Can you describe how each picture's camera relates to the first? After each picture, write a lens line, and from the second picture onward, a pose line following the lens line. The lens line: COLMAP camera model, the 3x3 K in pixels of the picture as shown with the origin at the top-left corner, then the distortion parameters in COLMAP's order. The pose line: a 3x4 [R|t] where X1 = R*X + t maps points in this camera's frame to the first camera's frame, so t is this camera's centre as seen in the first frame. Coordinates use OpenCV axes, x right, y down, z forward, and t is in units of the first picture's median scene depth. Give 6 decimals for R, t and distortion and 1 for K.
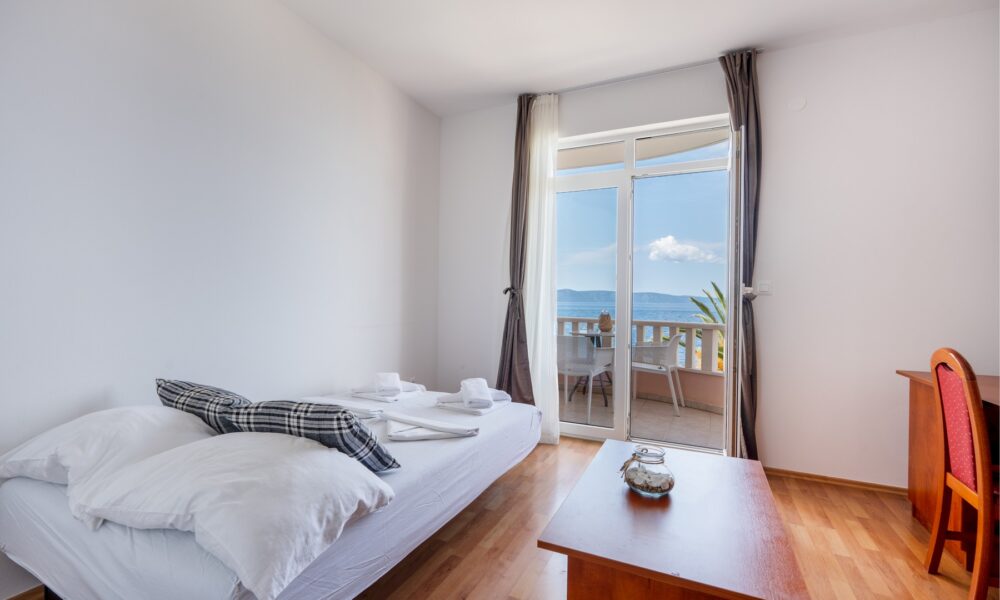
lens RADIAL K [[441.2, 0, 518.0], [0, 441.2, 299.8], [0, 0, 1]] dist [-0.006013, 0.000873]
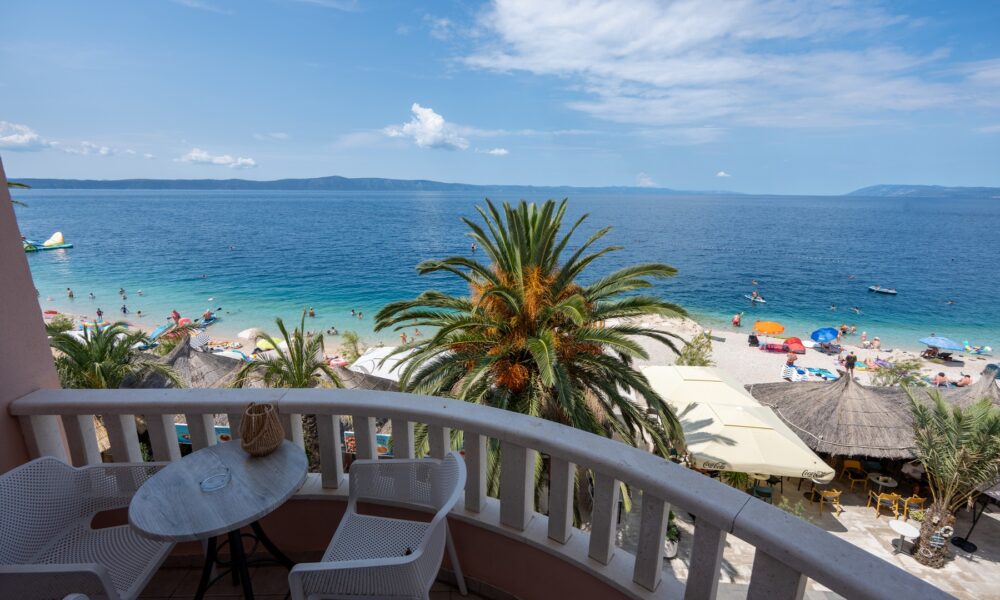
lens RADIAL K [[441.2, 0, 503.7], [0, 441.2, 296.8], [0, 0, 1]] dist [-0.006013, 0.000873]
pose [[0.890833, -0.110239, 0.440754, 0.094025], [0.000022, 0.970127, 0.242597, -0.060546], [-0.454331, -0.216103, 0.864224, 0.251490]]
